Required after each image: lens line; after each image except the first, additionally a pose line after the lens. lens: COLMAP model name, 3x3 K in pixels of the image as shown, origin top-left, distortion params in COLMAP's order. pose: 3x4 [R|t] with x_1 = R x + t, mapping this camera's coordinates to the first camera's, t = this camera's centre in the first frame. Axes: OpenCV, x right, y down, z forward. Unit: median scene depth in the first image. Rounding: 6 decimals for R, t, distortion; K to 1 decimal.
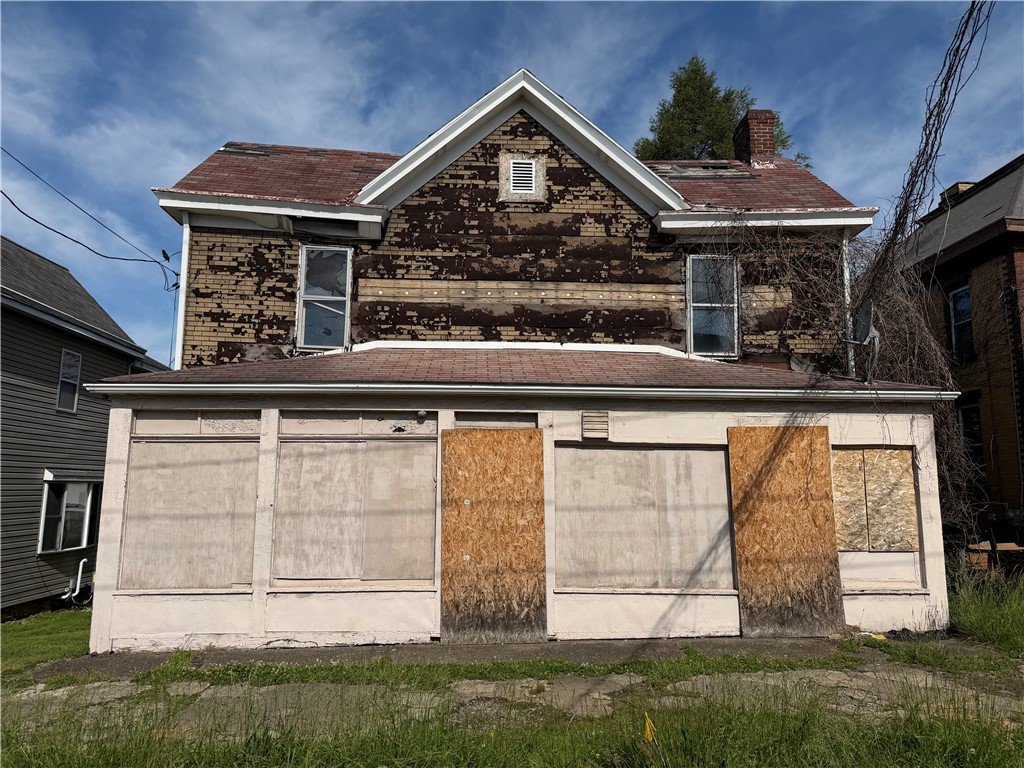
lens RADIAL K [[701.8, 0, 511.2], [0, 701.8, 379.4], [0, 0, 1]] dist [0.008148, -0.003313]
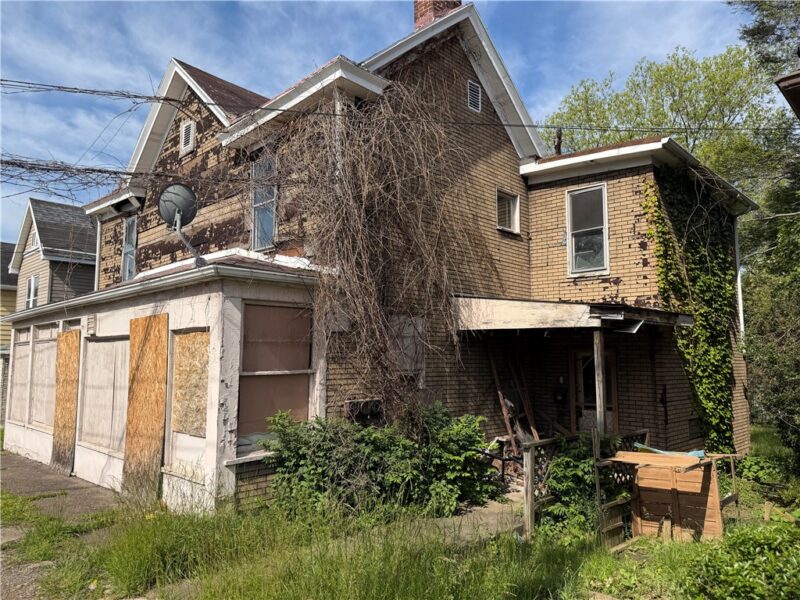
lens RADIAL K [[573.5, 0, 399.9], [0, 573.5, 301.6], [0, 0, 1]] dist [0.014366, -0.007185]
pose [[0.690730, -0.082215, -0.718423, 1.062977], [0.107318, 0.994168, -0.010589, 0.077896], [0.715104, -0.069785, 0.695525, 0.527211]]
